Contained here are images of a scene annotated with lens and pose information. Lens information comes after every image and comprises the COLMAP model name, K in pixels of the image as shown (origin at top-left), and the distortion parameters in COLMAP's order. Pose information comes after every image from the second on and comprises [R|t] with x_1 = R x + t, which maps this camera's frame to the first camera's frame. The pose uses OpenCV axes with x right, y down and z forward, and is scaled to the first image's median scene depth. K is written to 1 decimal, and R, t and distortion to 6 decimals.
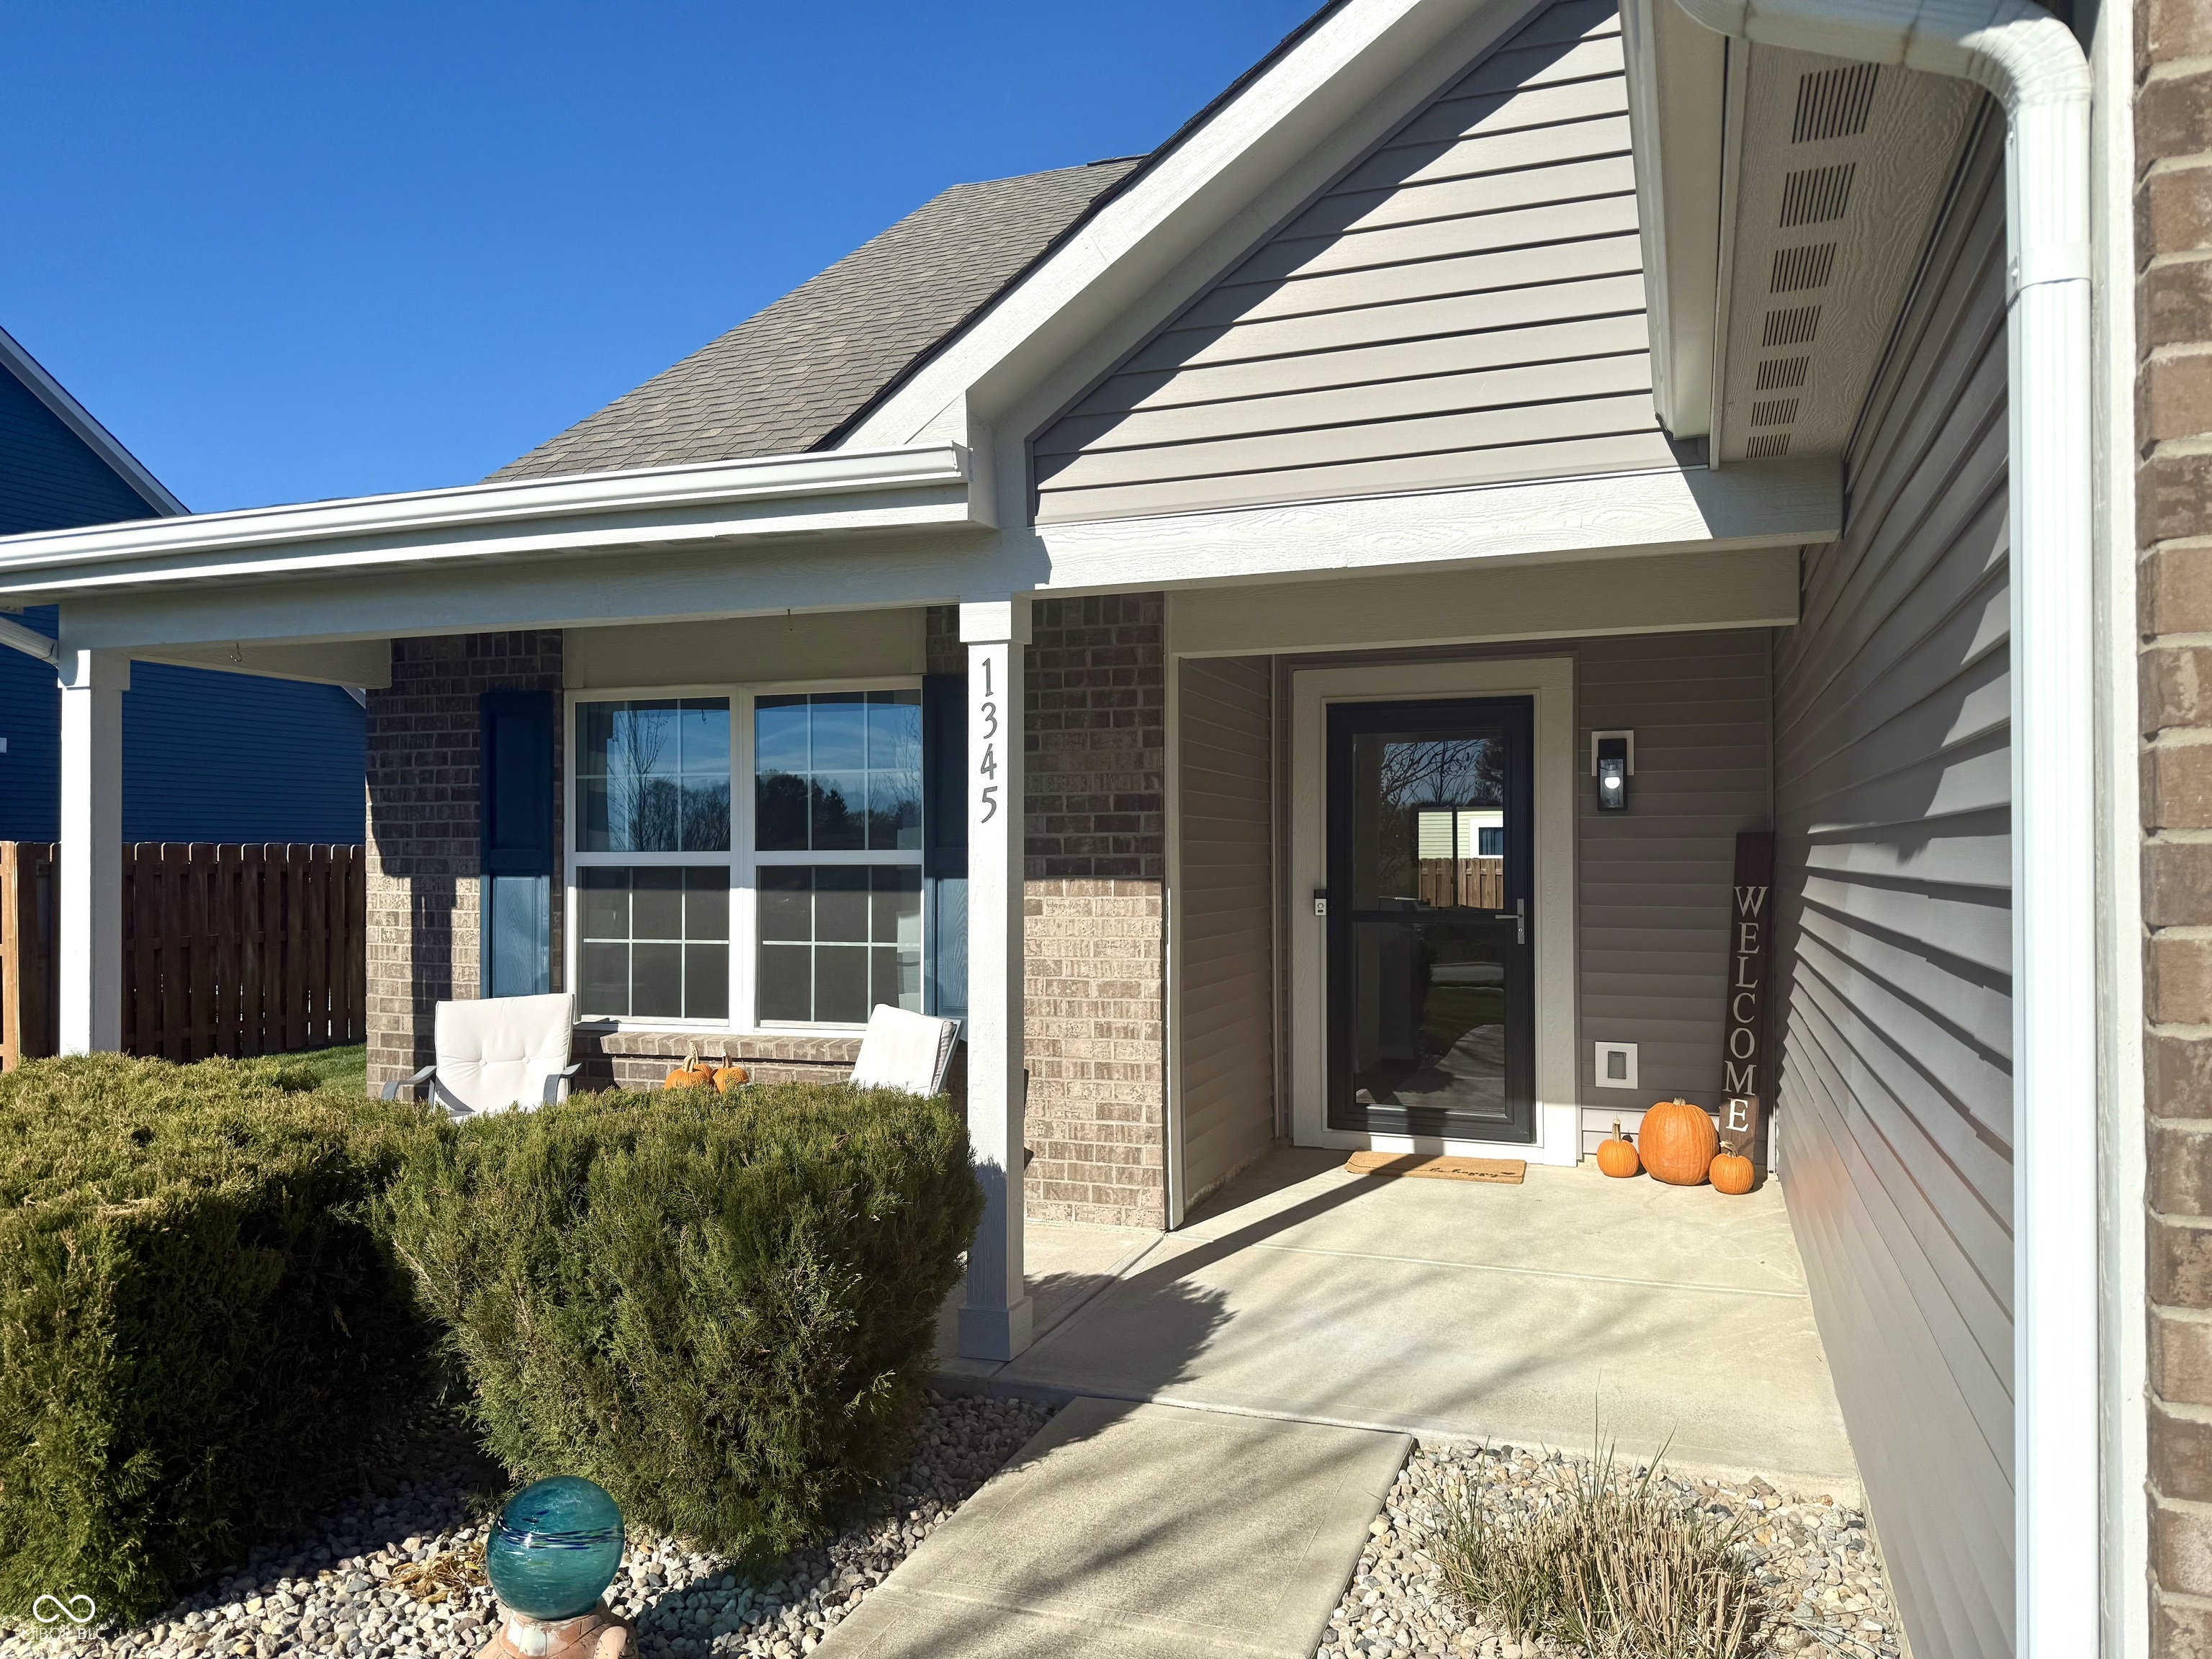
lens RADIAL K [[1529.0, 0, 1106.0], [0, 1529.0, 829.5], [0, 0, 1]] dist [0.131431, -0.174802]
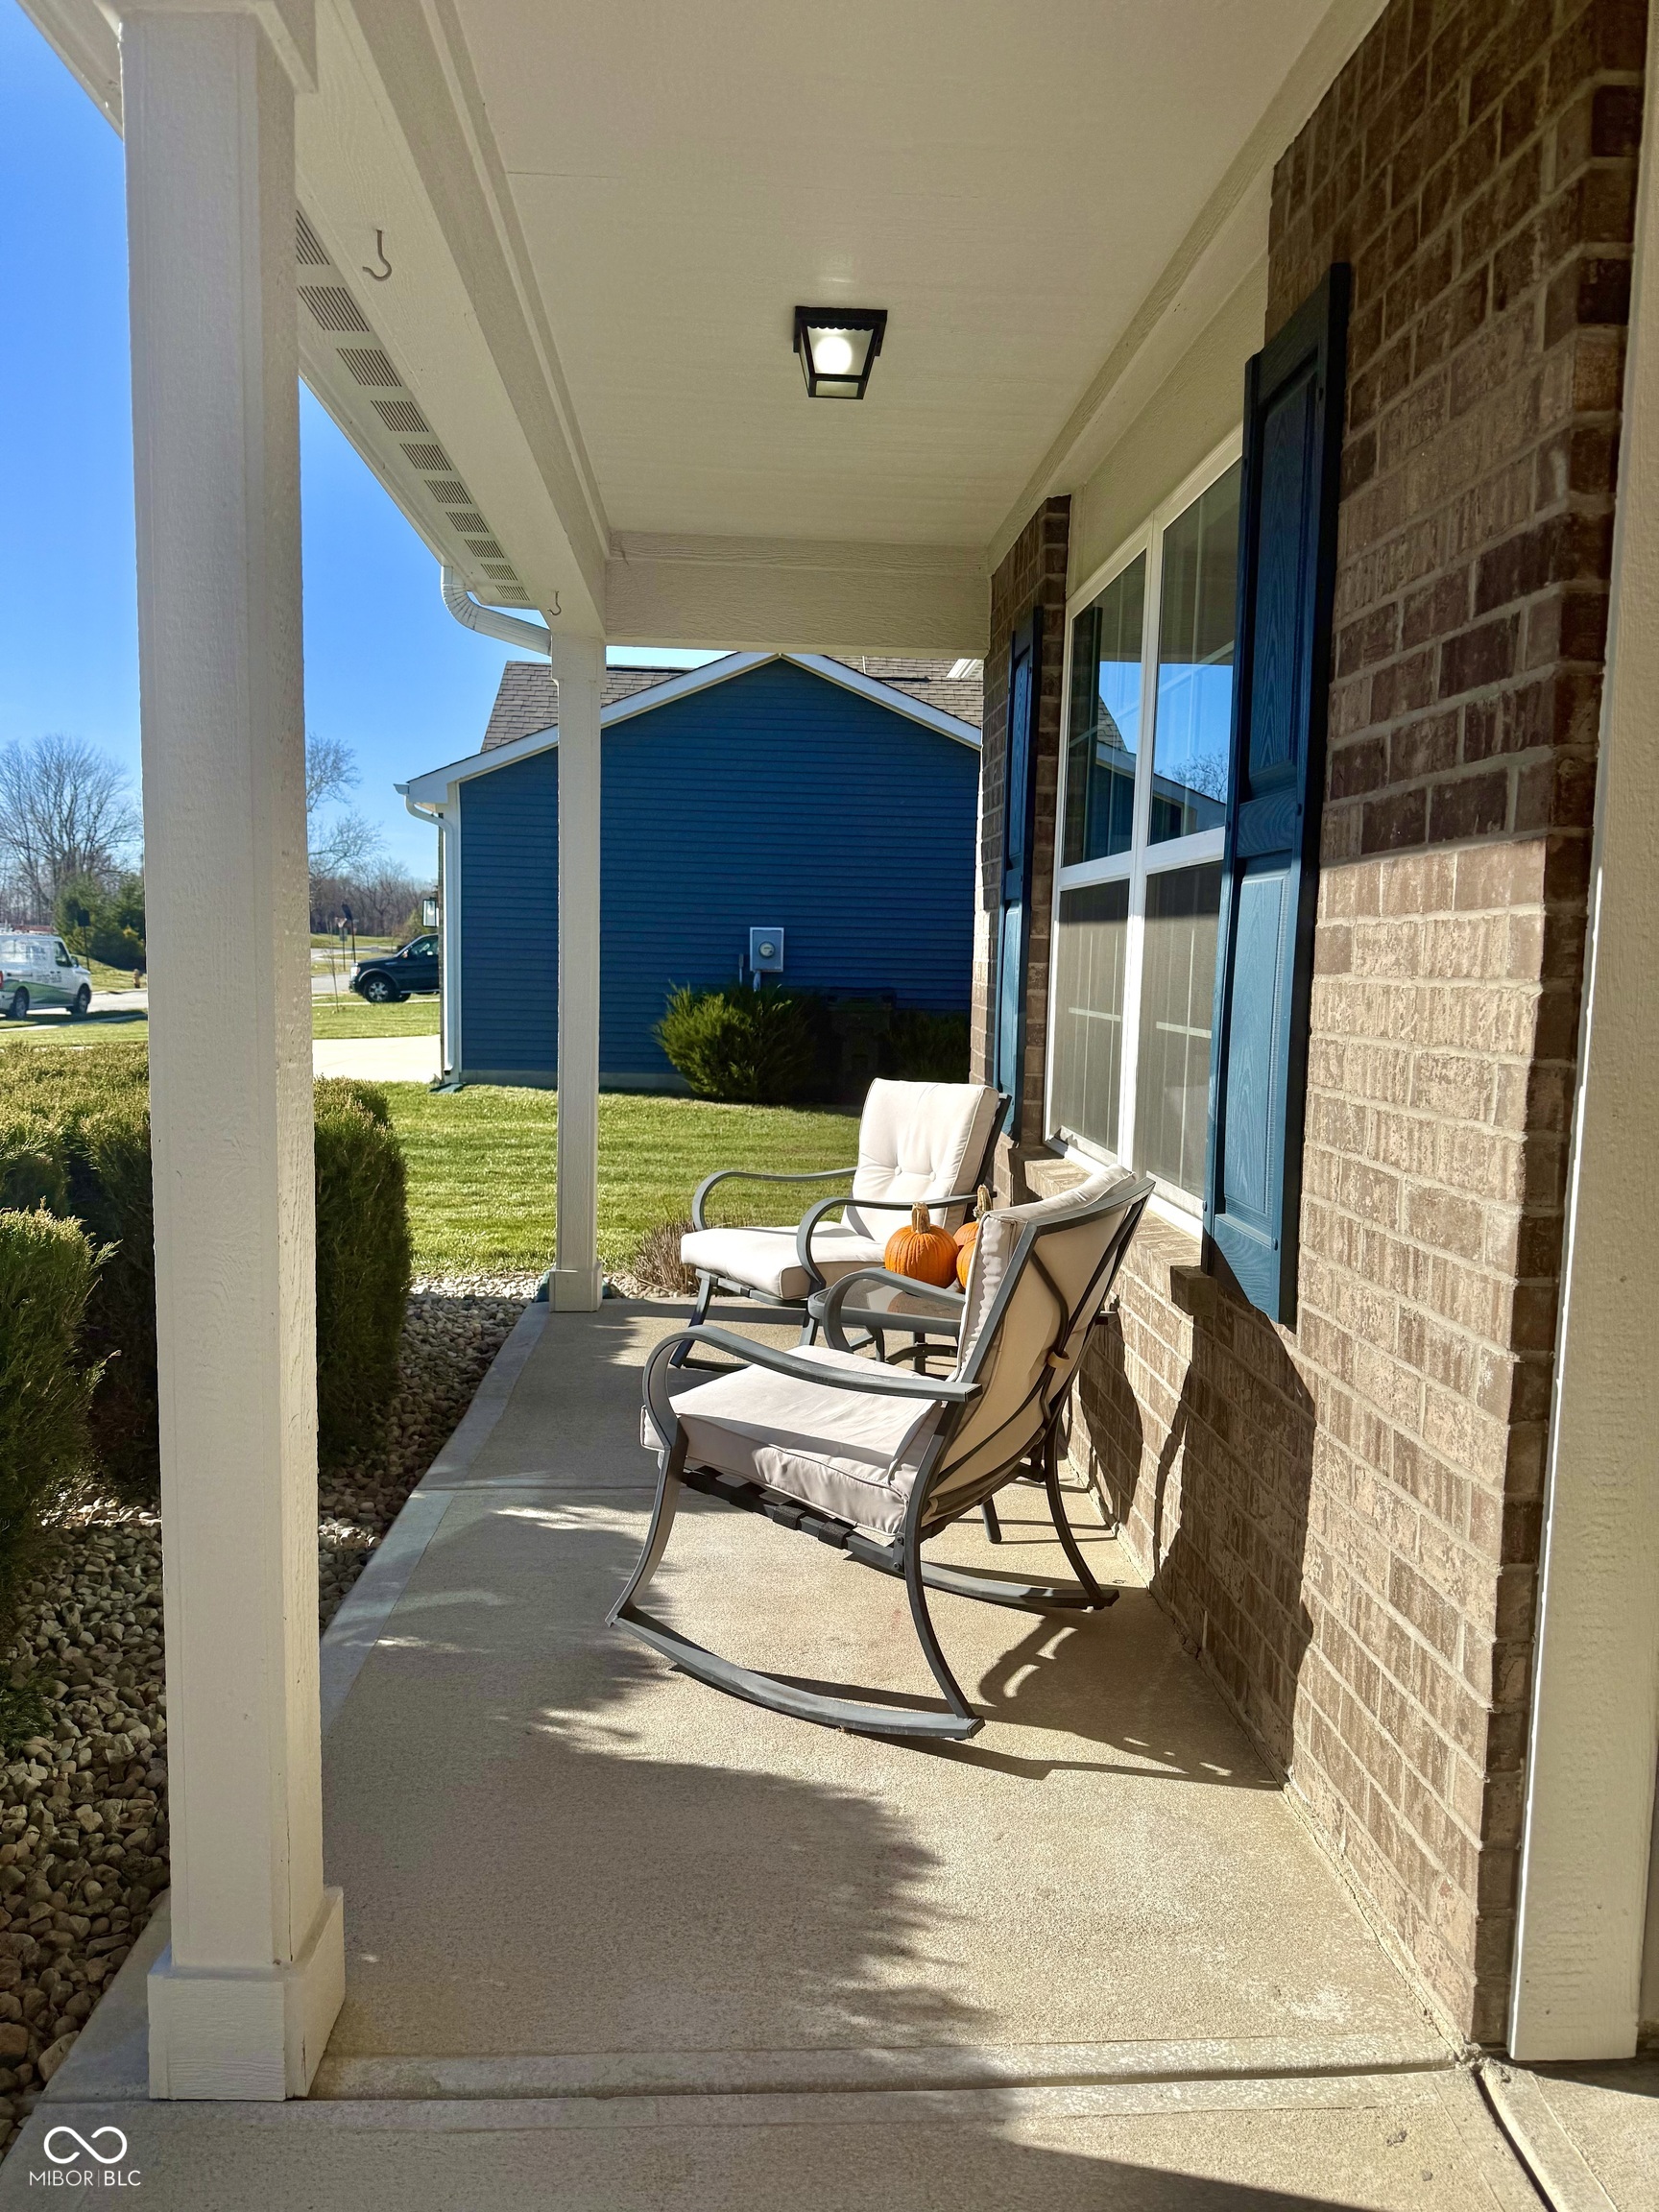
lens RADIAL K [[1529.0, 0, 829.5], [0, 1529.0, 1106.0], [0, 0, 1]] dist [0.131431, -0.174802]
pose [[0.401926, 0.108034, -0.909277, 0.201543], [-0.018944, 0.993784, 0.109701, 0.044877], [0.915476, -0.026866, 0.401474, 0.682264]]
